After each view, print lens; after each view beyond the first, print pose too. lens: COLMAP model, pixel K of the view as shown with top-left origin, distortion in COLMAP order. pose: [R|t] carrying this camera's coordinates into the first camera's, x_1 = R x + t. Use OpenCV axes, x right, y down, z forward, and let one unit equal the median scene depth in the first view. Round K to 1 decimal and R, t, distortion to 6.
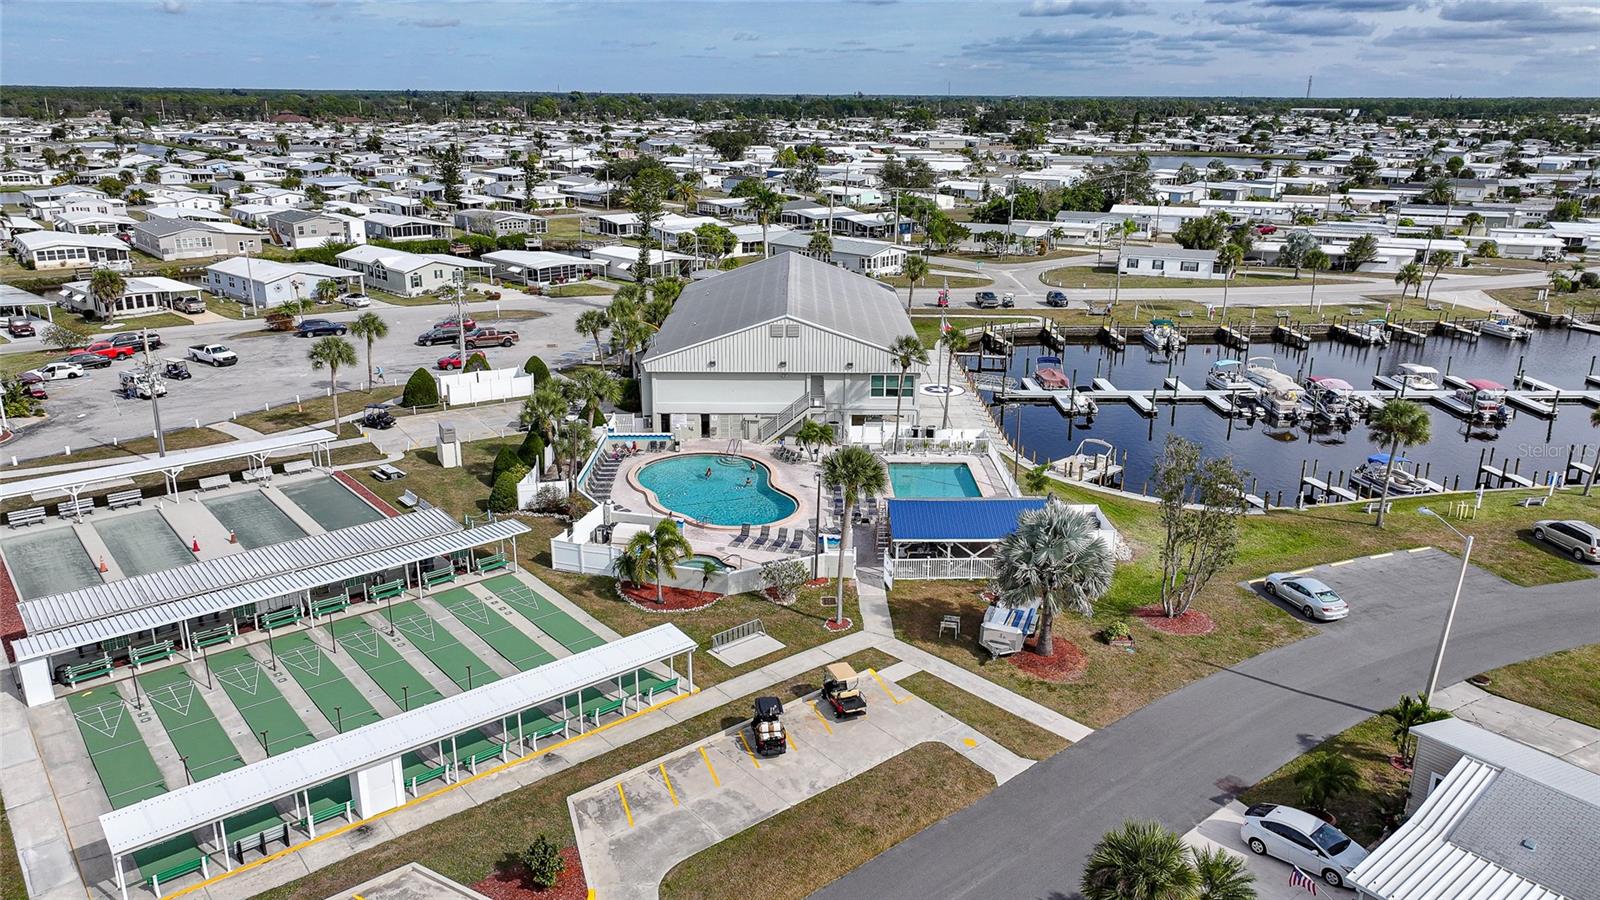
lens RADIAL K [[1113.1, 0, 800.0], [0, 1113.1, 450.0], [0, 0, 1]] dist [0.003339, 0.005521]
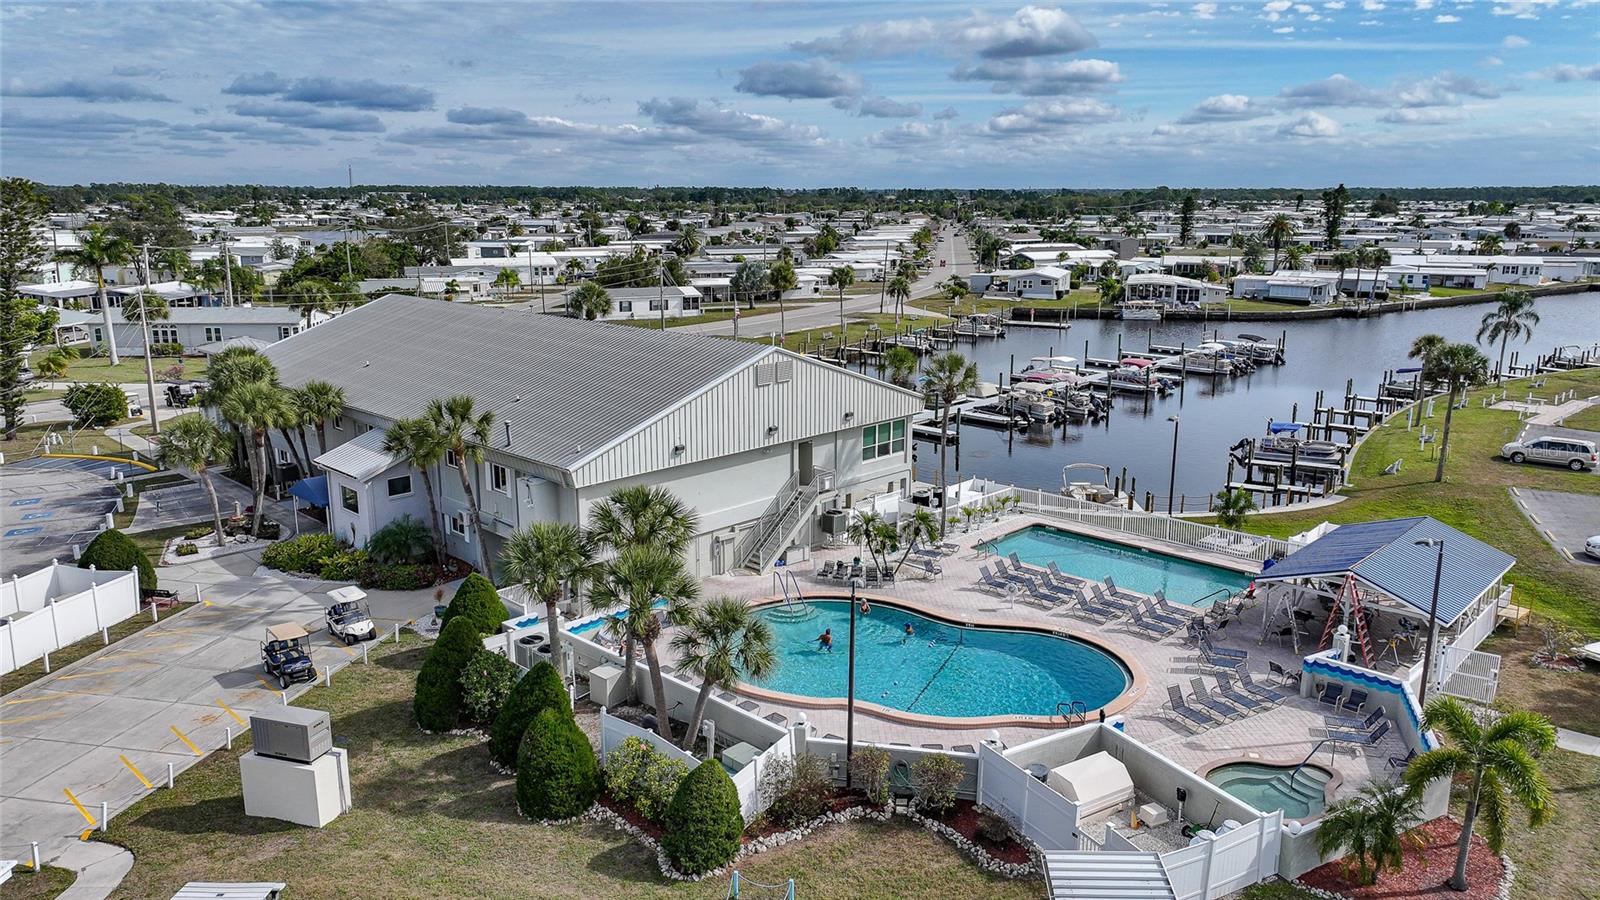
lens RADIAL K [[1108.8, 0, 800.0], [0, 1108.8, 450.0], [0, 0, 1]] dist [0.003787, 0.002114]
pose [[0.697729, -0.163989, 0.697339, -0.404504], [0.216165, 0.976266, 0.013296, -0.070105], [-0.682969, 0.141463, 0.716618, 0.552490]]
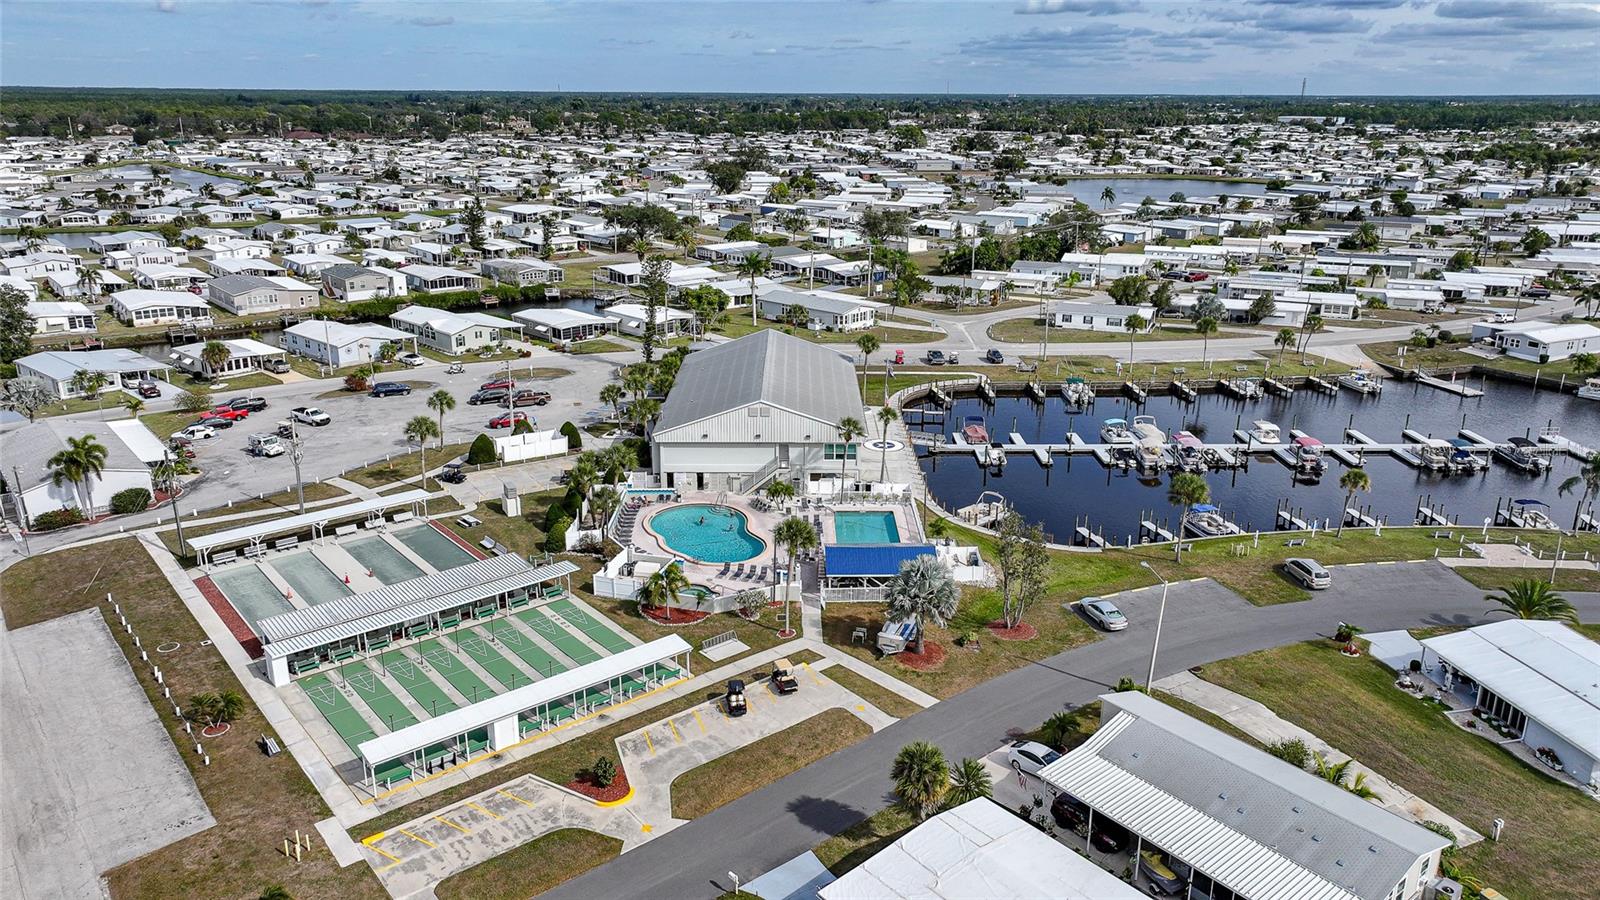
lens RADIAL K [[1113.1, 0, 800.0], [0, 1113.1, 450.0], [0, 0, 1]] dist [0.003339, 0.005521]
pose [[0.999999, -0.001584, -0.000419, 0.034726], [0.001586, 0.999996, 0.002520, -0.062004], [0.000415, -0.002521, 0.999997, -0.328253]]
